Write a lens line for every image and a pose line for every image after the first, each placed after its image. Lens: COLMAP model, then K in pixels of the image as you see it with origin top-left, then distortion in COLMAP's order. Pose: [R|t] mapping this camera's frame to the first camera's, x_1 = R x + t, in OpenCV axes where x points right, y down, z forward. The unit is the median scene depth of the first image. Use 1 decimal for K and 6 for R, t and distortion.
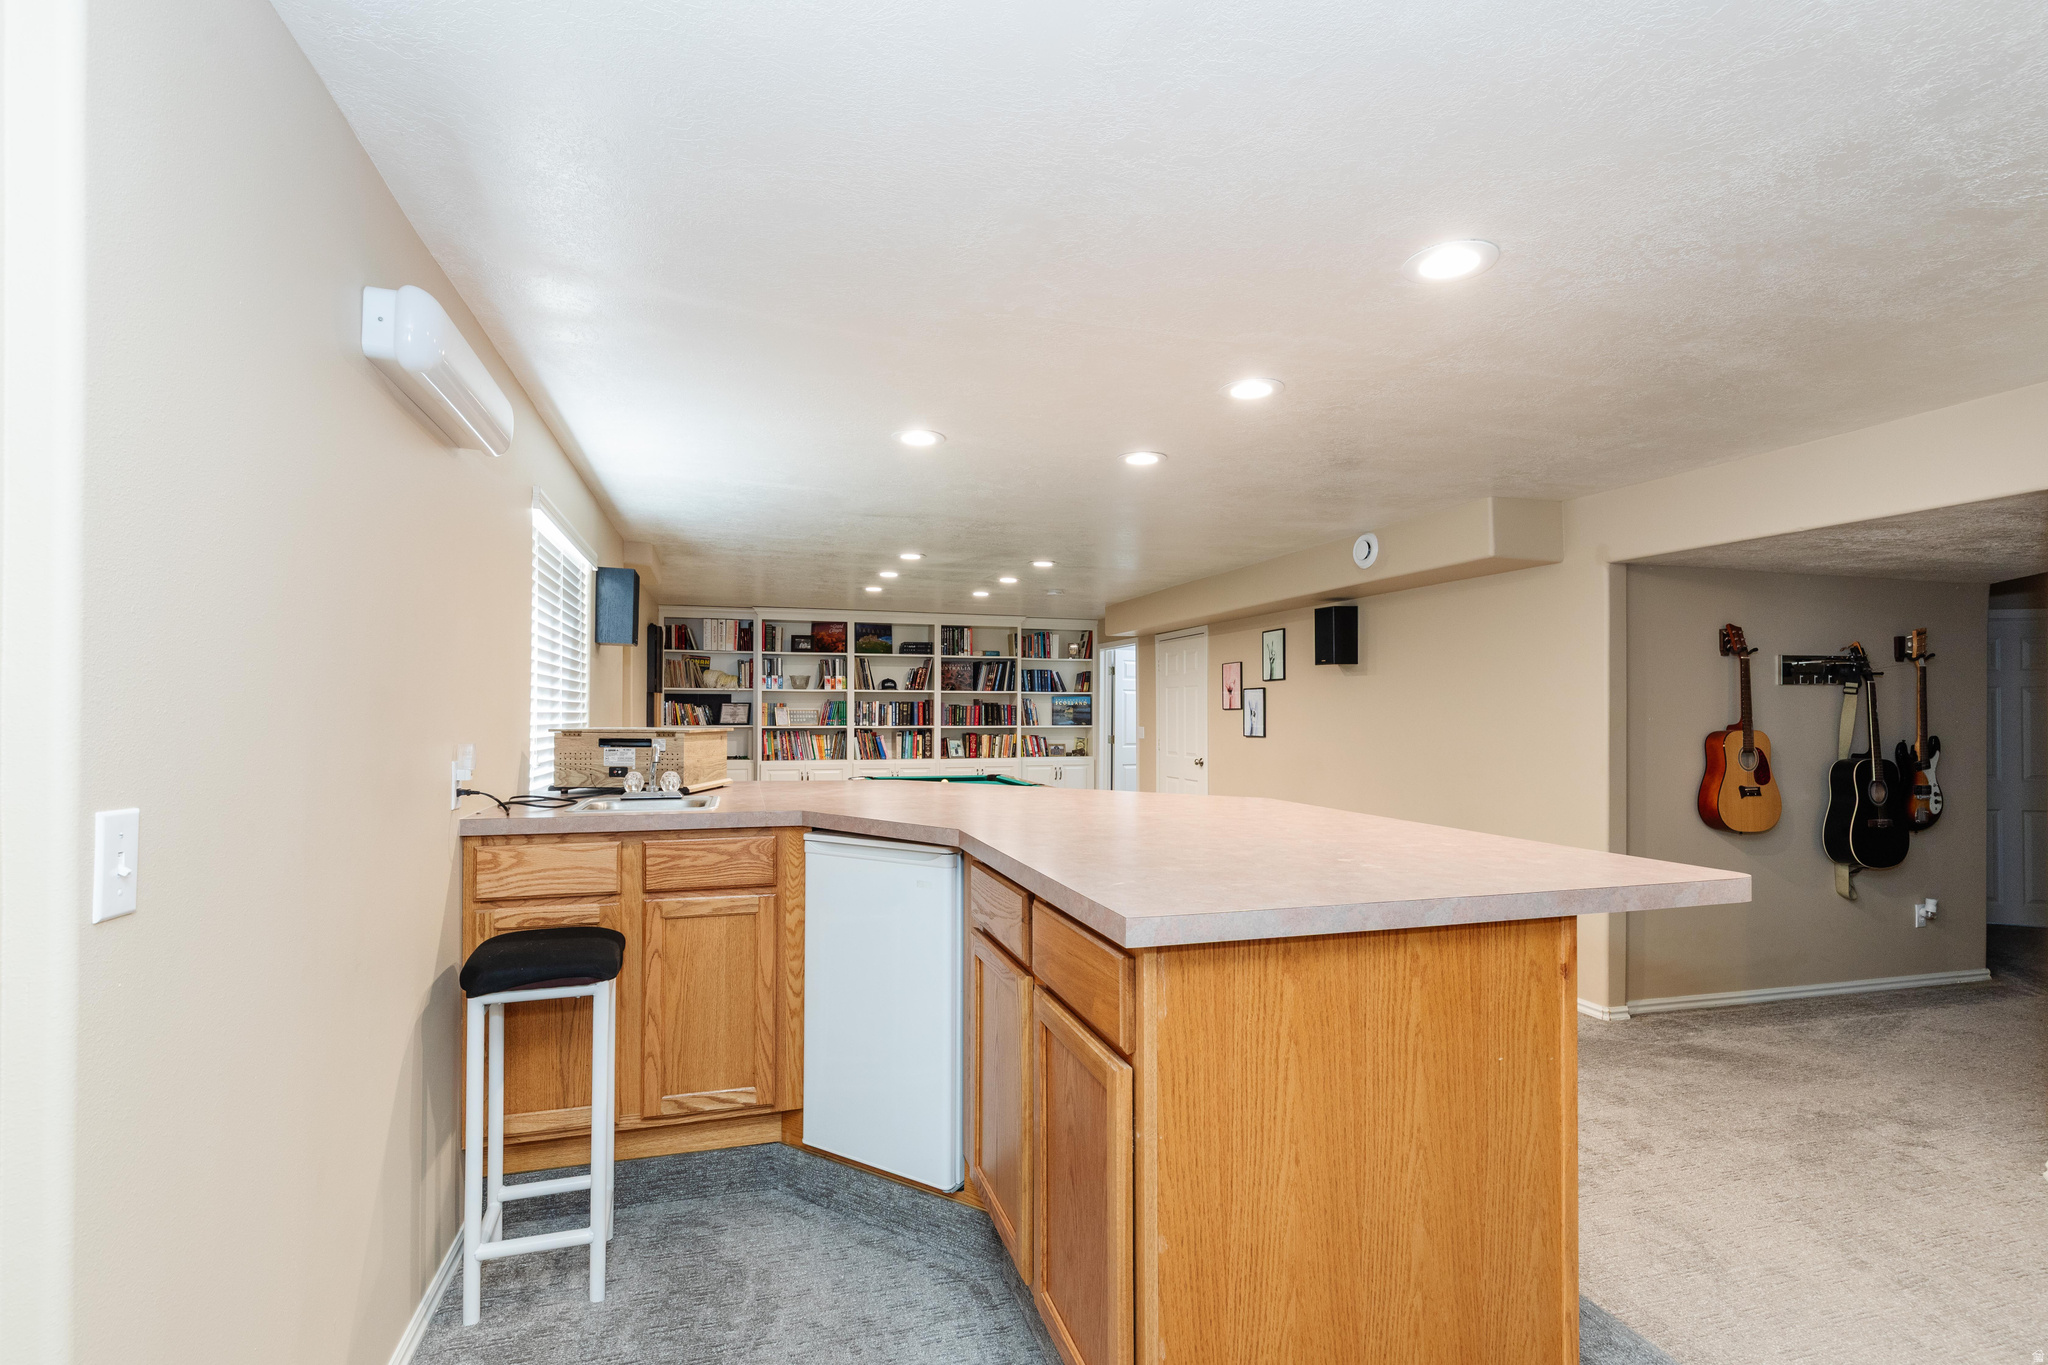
lens RADIAL K [[941.3, 0, 1009.9], [0, 941.3, 704.1], [0, 0, 1]] dist [0.001960, 0.000185]
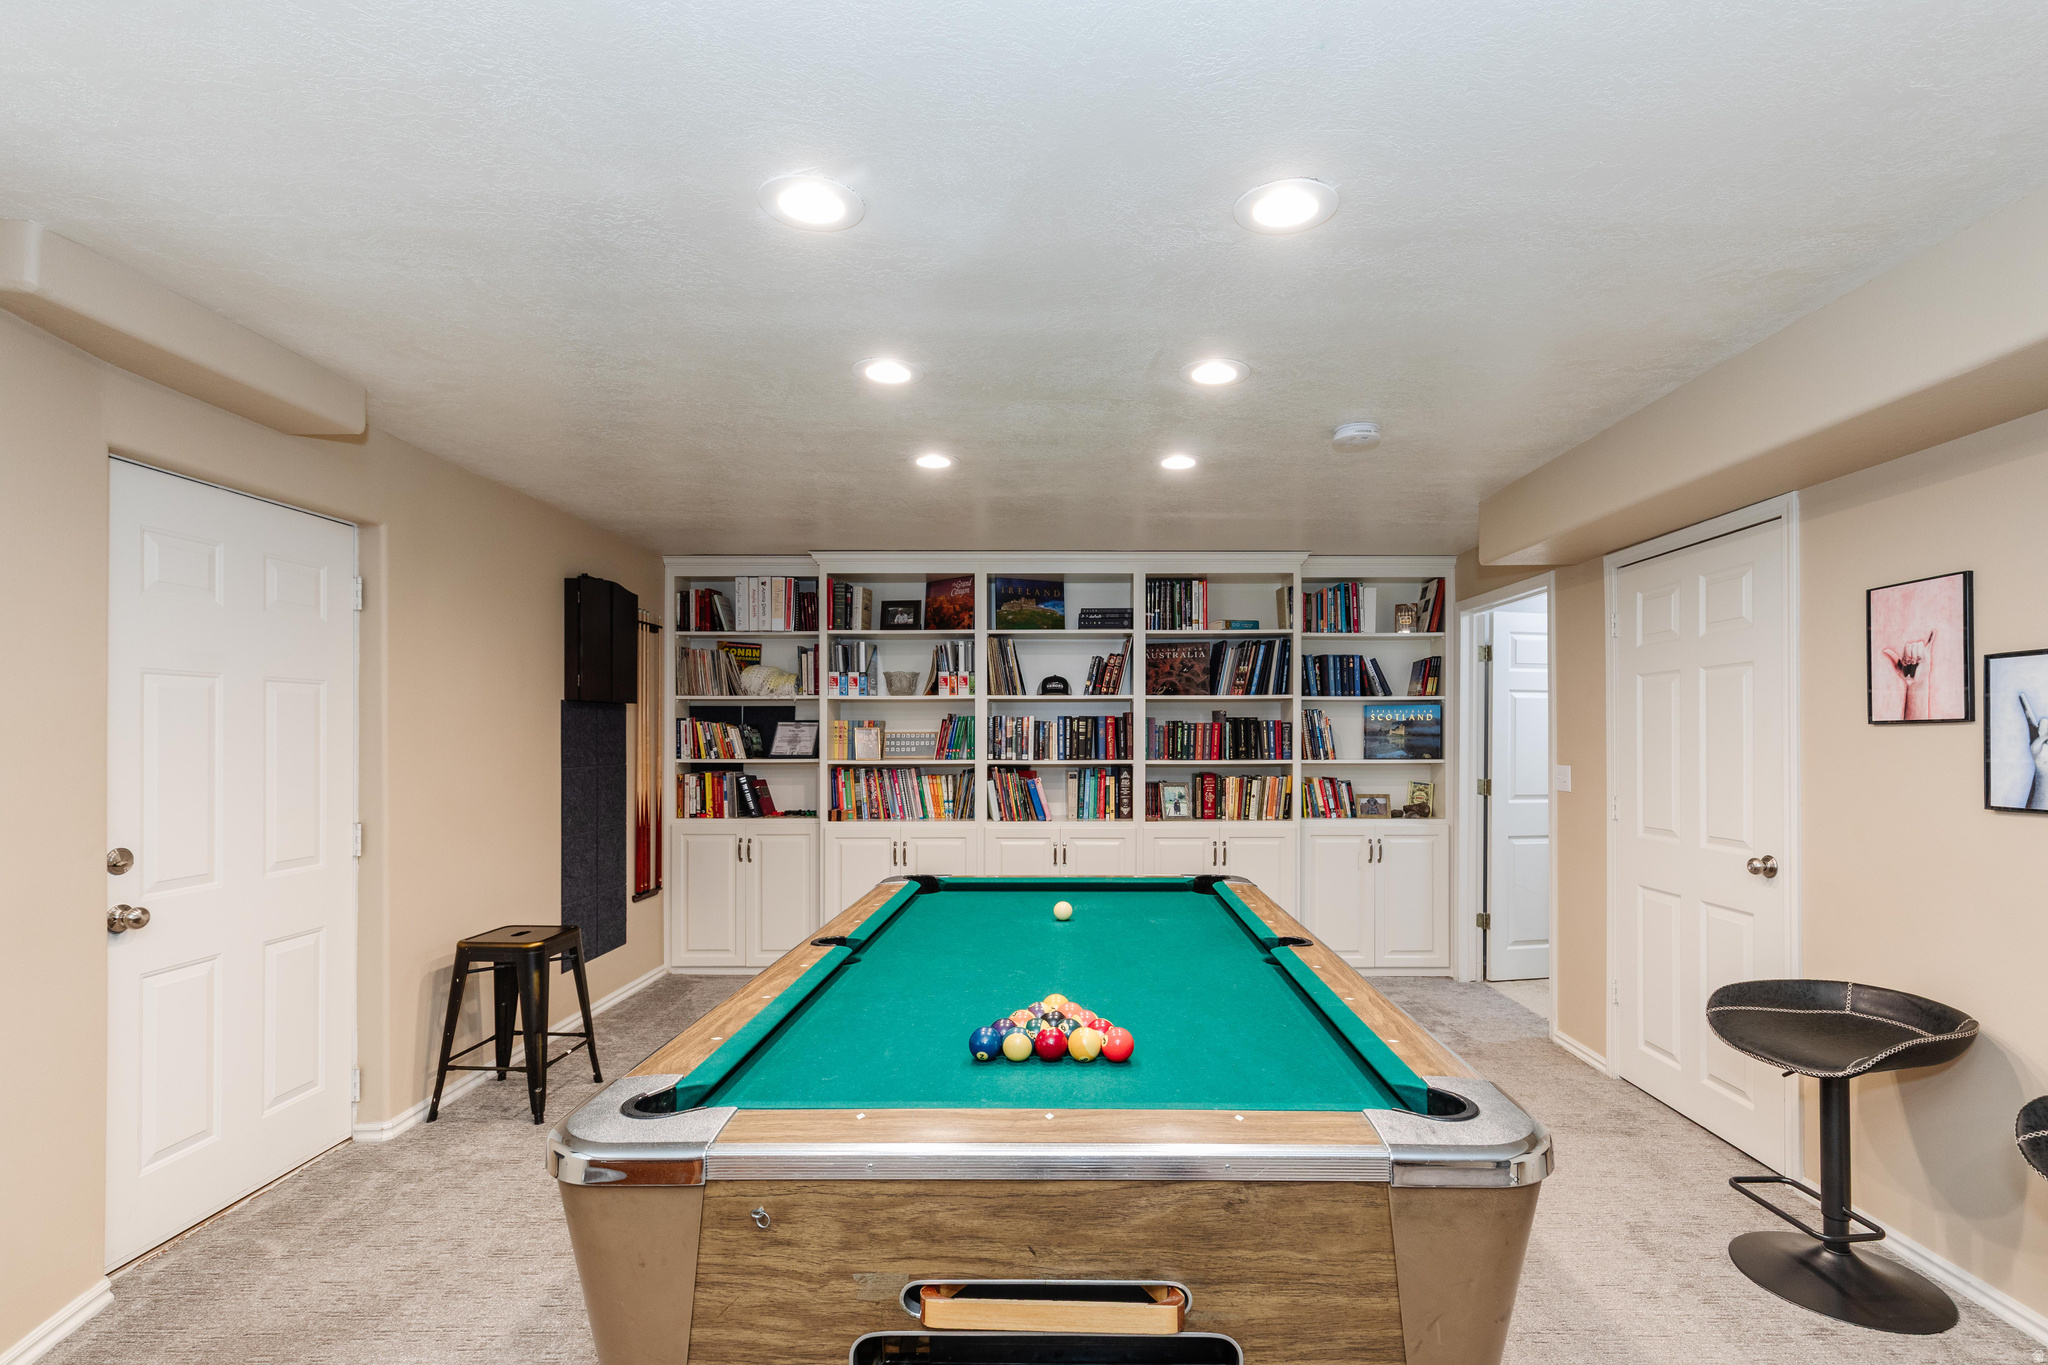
lens RADIAL K [[966.3, 0, 1034.9], [0, 966.3, 744.0], [0, 0, 1]] dist [0.000706, 0.000008]
pose [[0.959677, -0.000672, -0.281105, 0.021222], [0.005107, 0.999874, 0.015044, 0.005032], [0.281060, -0.015873, 0.959559, 0.444608]]
